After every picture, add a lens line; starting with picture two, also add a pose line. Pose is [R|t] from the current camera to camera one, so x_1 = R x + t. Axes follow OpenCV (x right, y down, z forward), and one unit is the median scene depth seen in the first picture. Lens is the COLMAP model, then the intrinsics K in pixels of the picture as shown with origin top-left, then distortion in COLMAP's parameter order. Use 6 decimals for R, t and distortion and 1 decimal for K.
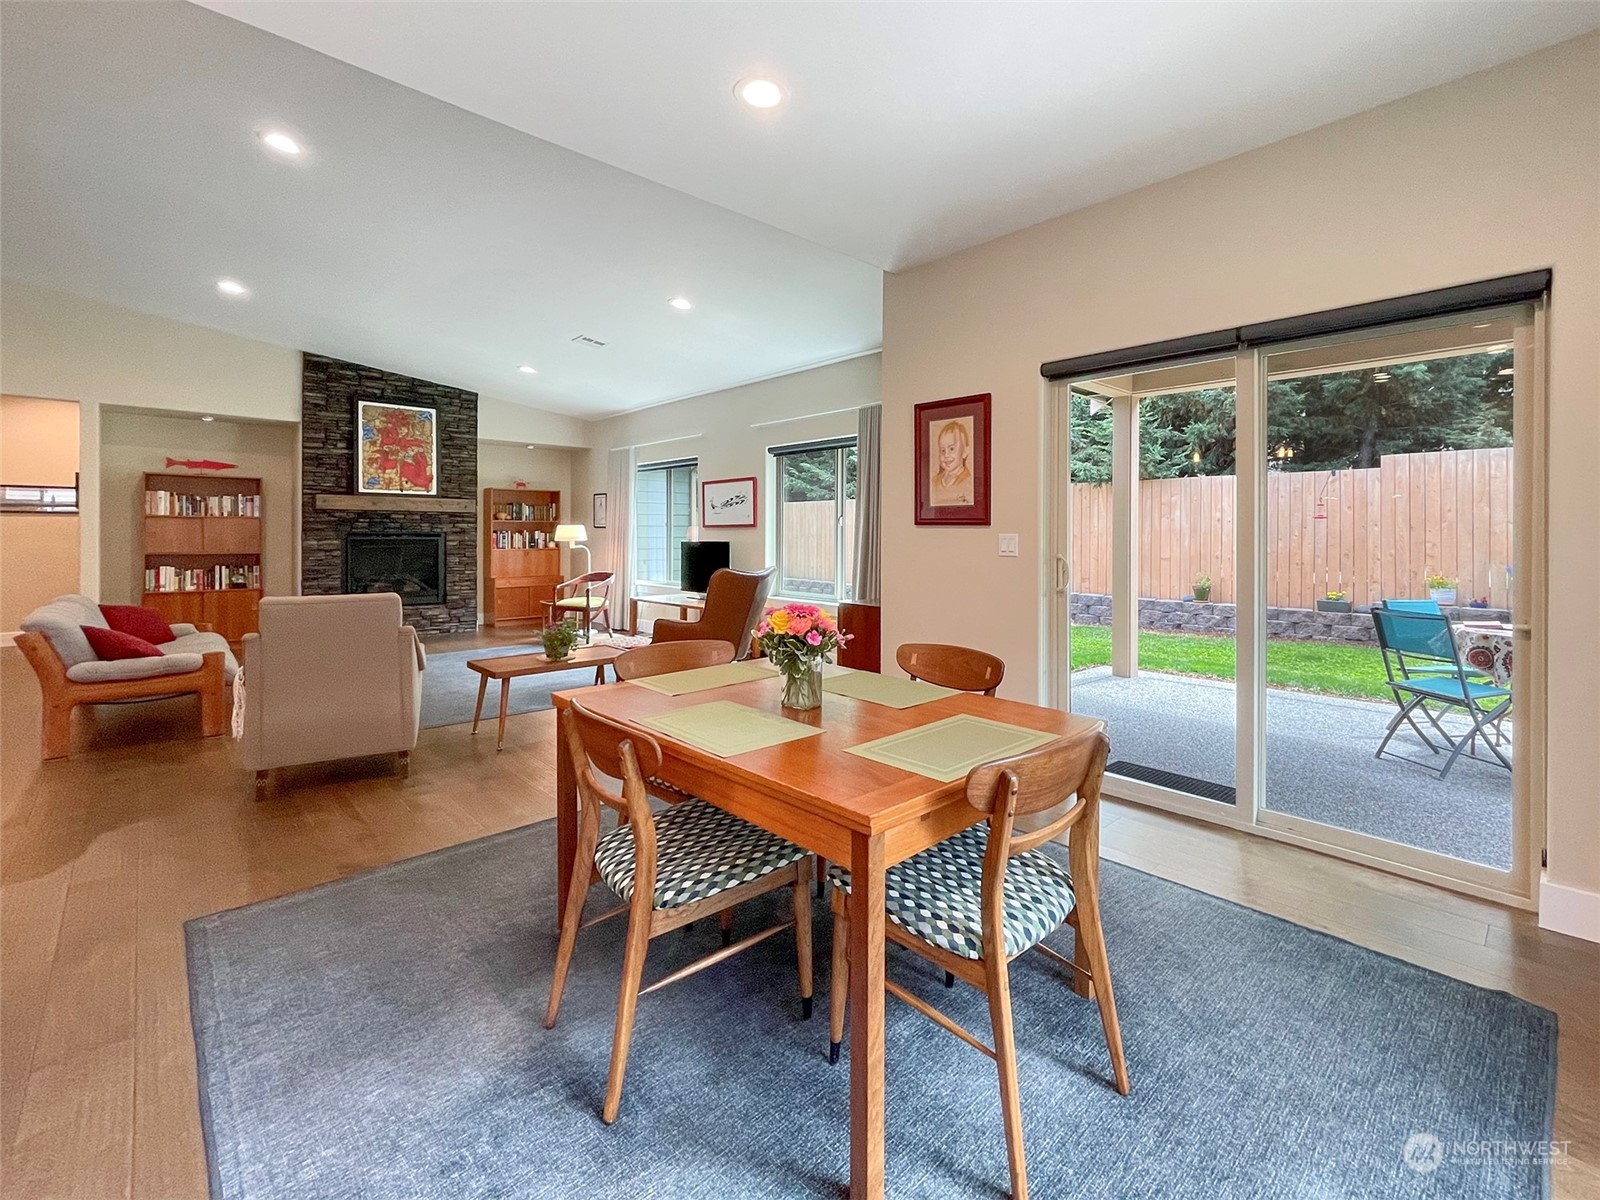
lens RADIAL K [[710.0, 0, 871.9], [0, 710.0, 532.3], [0, 0, 1]] dist [0.003678, 0.000269]
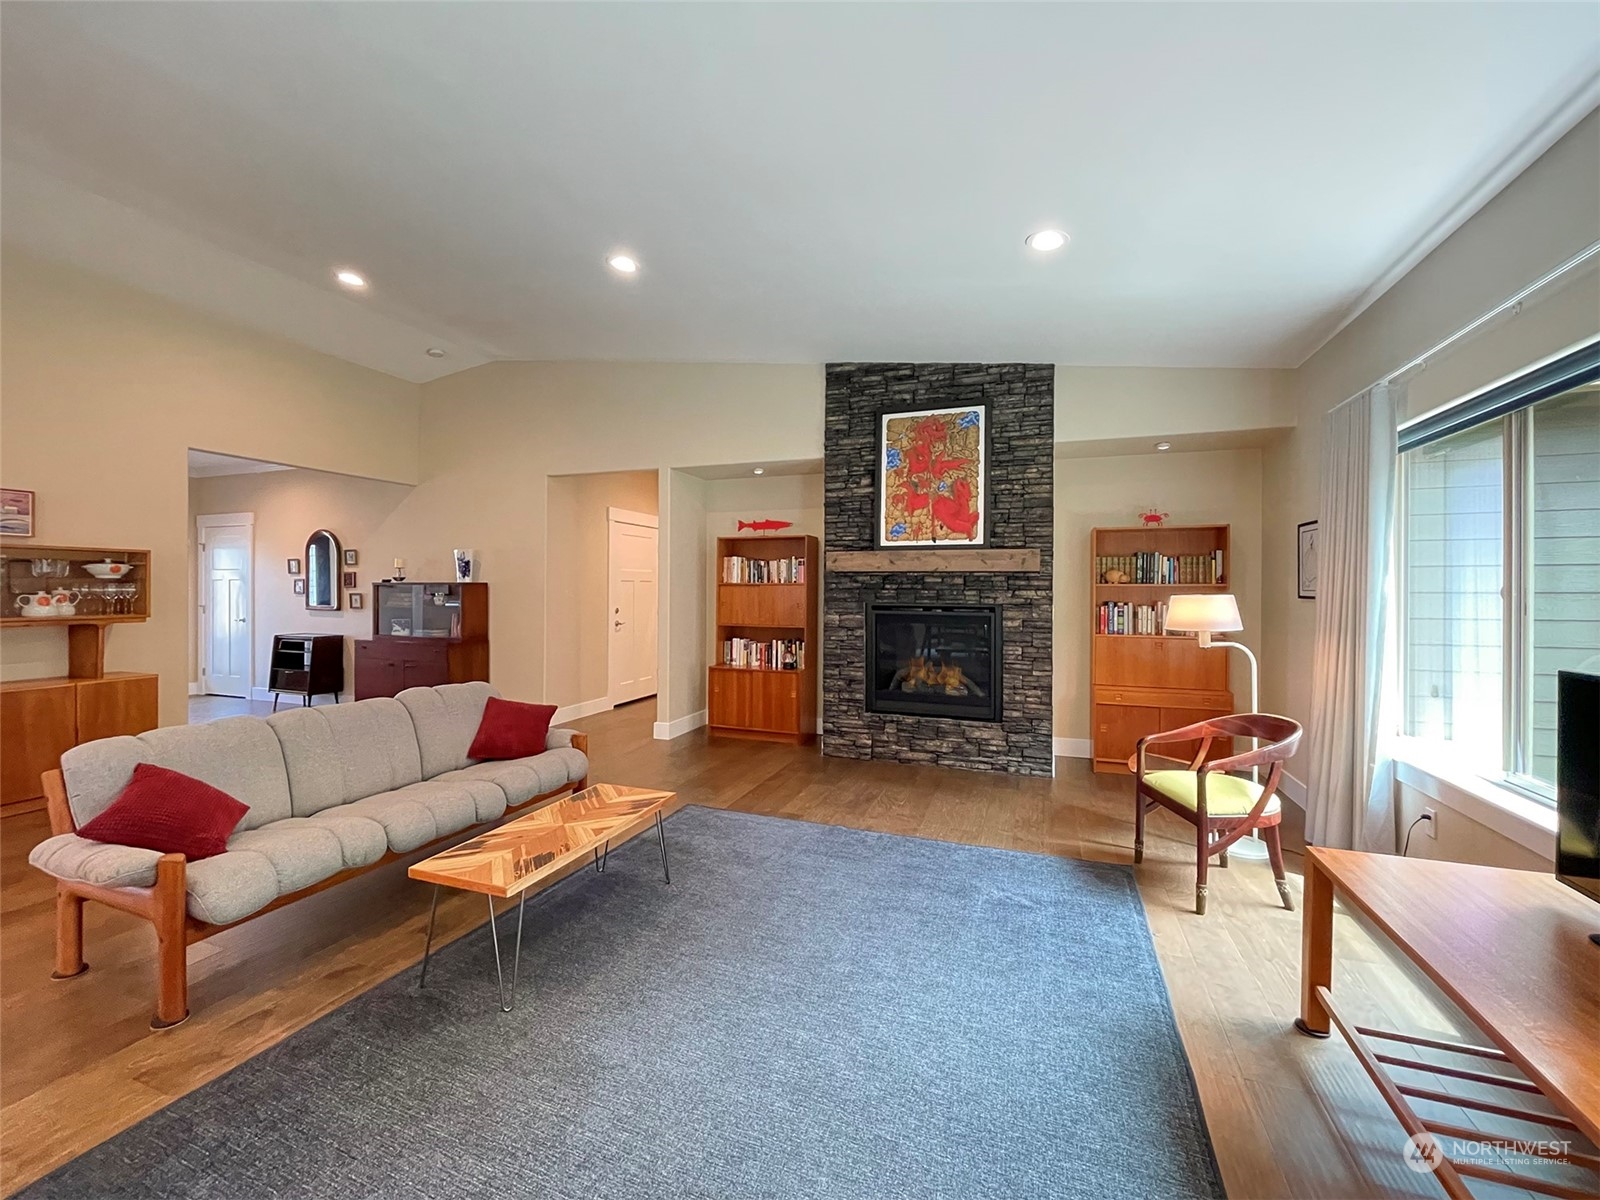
lens RADIAL K [[662.6, 0, 796.0], [0, 662.6, 590.6], [0, 0, 1]] dist [0.007778, -0.002004]
pose [[0.392360, 0.001005, -0.919811, -0.157532], [-0.003138, 0.999995, -0.000246, -0.012609], [0.919806, 0.002983, 0.392361, 0.664052]]
